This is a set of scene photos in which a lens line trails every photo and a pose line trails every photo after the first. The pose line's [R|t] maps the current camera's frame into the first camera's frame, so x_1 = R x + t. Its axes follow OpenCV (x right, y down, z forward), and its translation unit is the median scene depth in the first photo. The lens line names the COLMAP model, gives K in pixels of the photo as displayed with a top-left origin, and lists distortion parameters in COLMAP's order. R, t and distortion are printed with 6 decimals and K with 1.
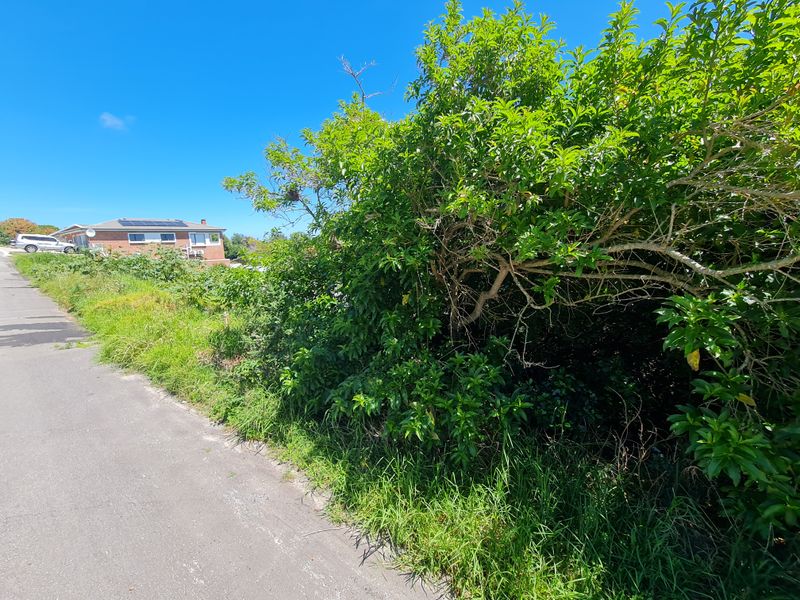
lens RADIAL K [[328.7, 0, 405.9], [0, 328.7, 293.6], [0, 0, 1]] dist [0.004058, -0.001059]
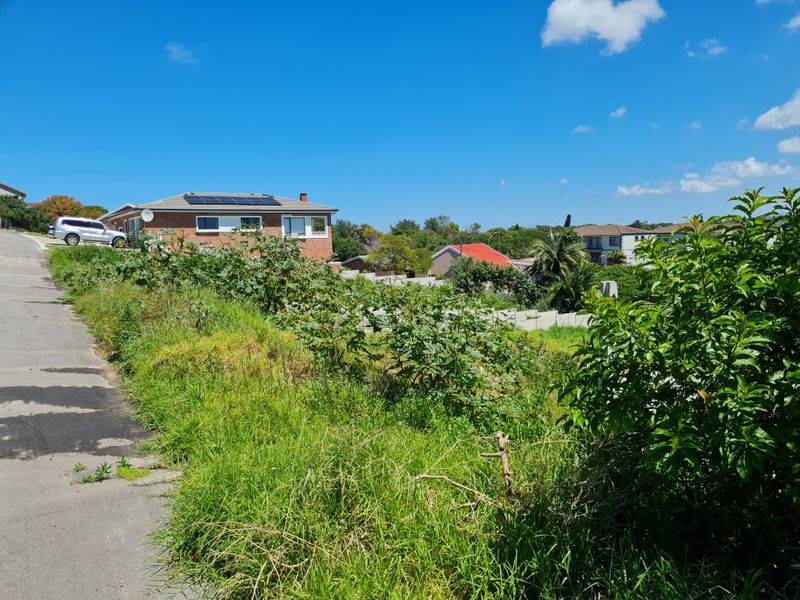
lens RADIAL K [[602.7, 0, 402.2], [0, 602.7, 307.5], [0, 0, 1]] dist [0.052407, -0.004639]
pose [[0.936797, 0.046886, -0.346716, -0.246872], [-0.059688, 0.997870, -0.026331, -0.022197], [0.344743, 0.045362, 0.937600, 0.239181]]
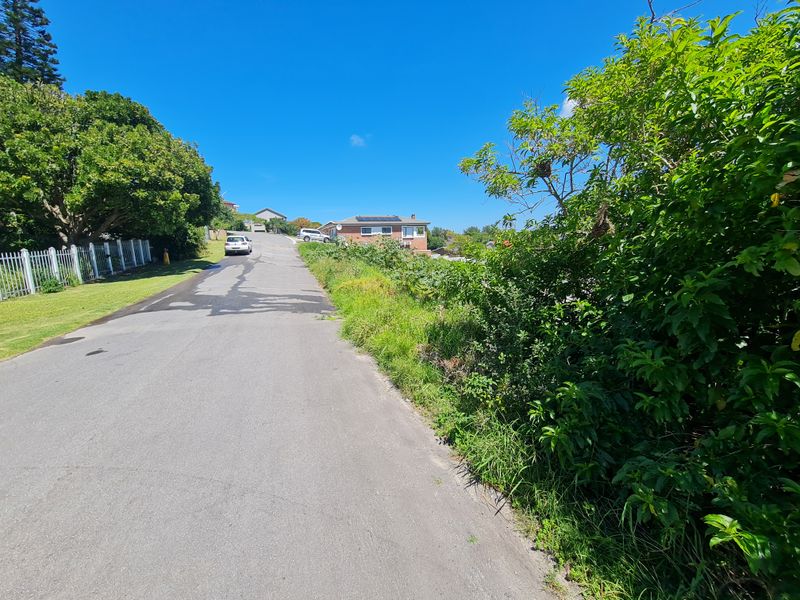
lens RADIAL K [[328.7, 0, 402.4], [0, 328.7, 296.3], [0, 0, 1]] dist [0.004058, -0.001059]
pose [[0.844171, 0.100758, -0.526519, -0.076485], [-0.085490, 0.994911, 0.053327, -0.006078], [0.529213, -0.000005, 0.848489, 0.066346]]
